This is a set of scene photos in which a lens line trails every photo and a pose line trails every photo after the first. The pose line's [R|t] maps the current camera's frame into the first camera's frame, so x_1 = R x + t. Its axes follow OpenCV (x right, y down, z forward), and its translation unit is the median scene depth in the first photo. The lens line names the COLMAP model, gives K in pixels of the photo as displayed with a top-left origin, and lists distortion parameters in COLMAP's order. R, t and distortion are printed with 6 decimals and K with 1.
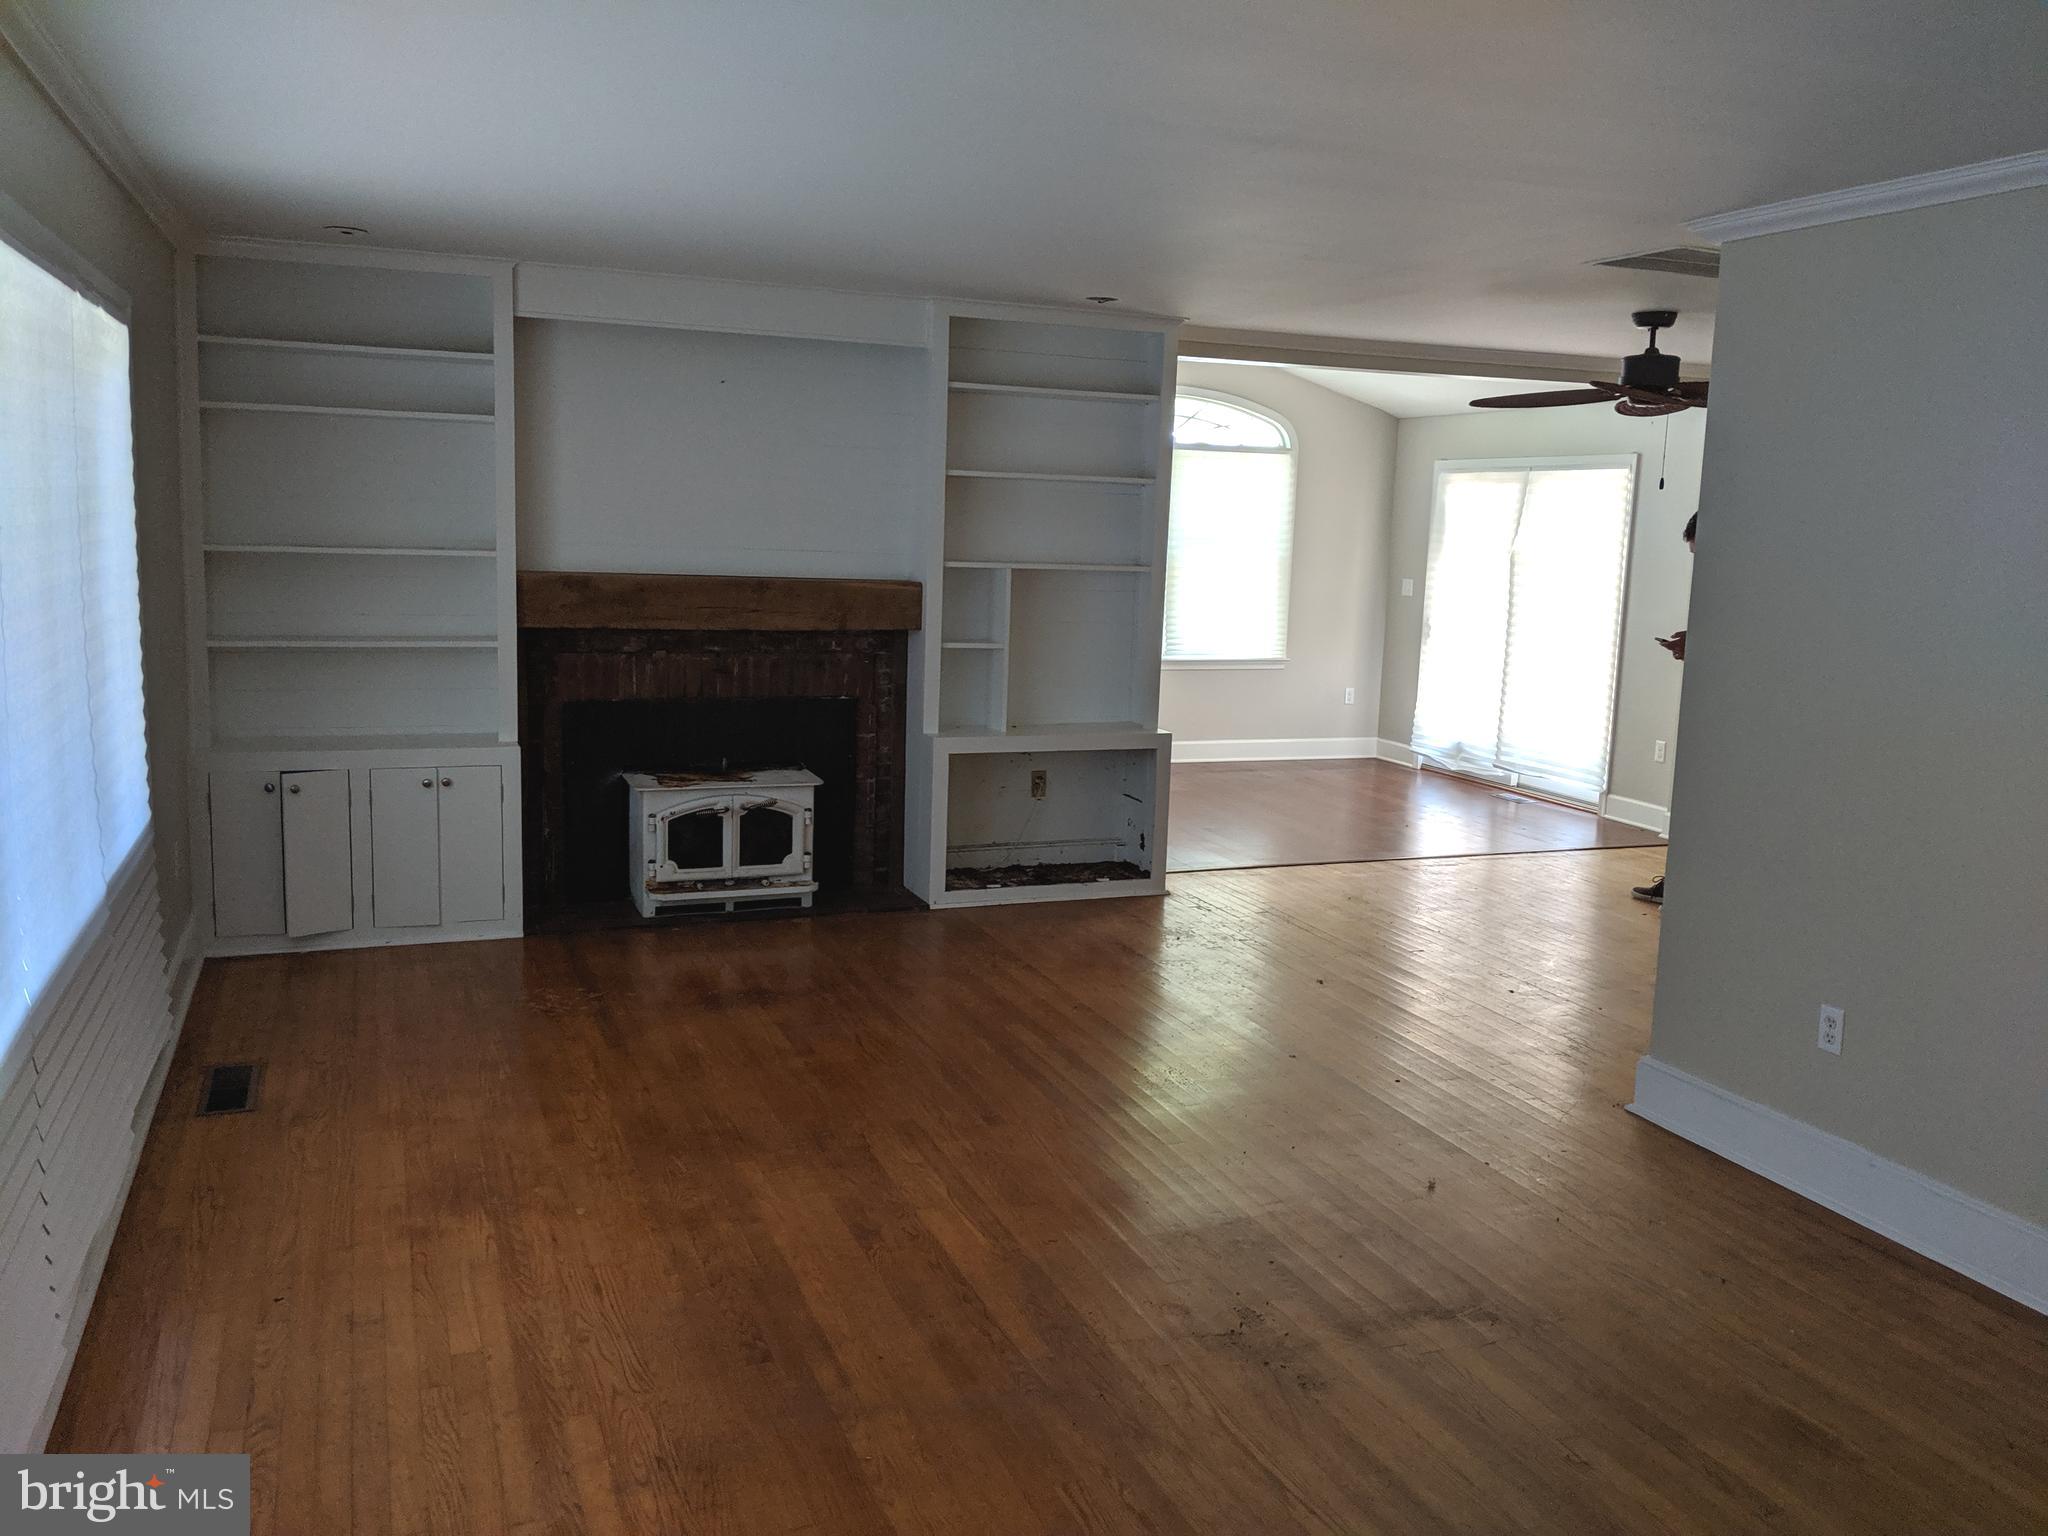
lens RADIAL K [[1625.0, 0, 1024.0], [0, 1625.0, 768.0], [0, 0, 1]] dist [0.151353, -0.331772]
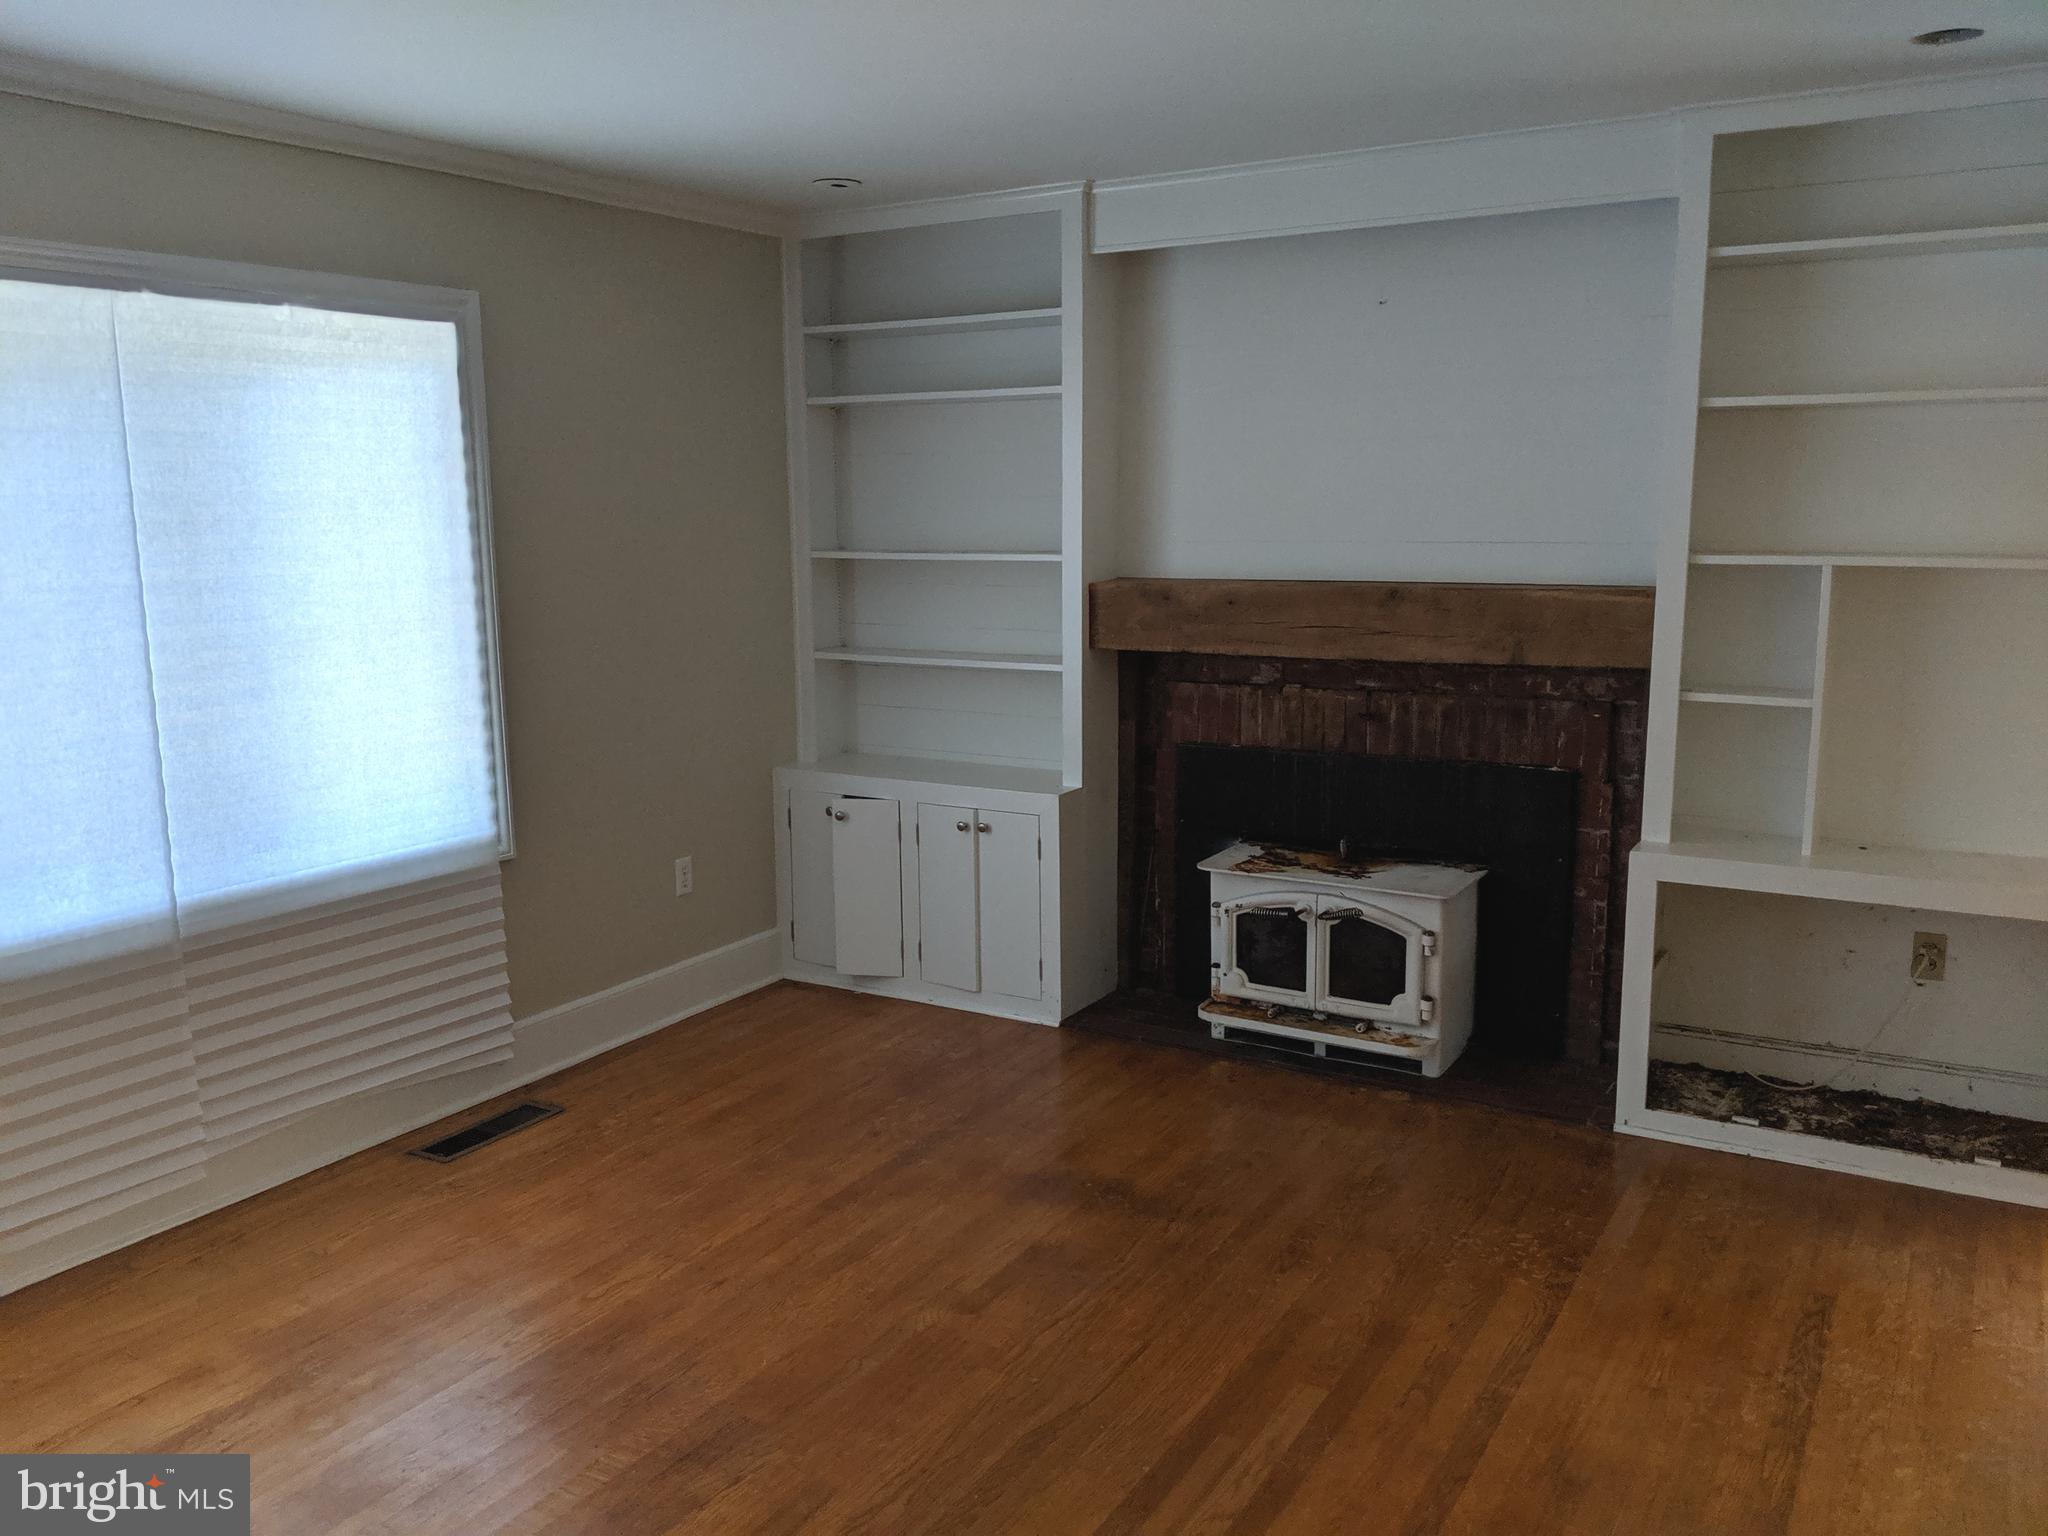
lens RADIAL K [[1625.0, 0, 1024.0], [0, 1625.0, 768.0], [0, 0, 1]] dist [0.151353, -0.331772]
pose [[0.595821, 0.092612, -0.797760, 0.297758], [-0.092736, 0.994618, 0.046204, -0.057223], [0.797745, 0.046452, 0.601203, 0.467517]]
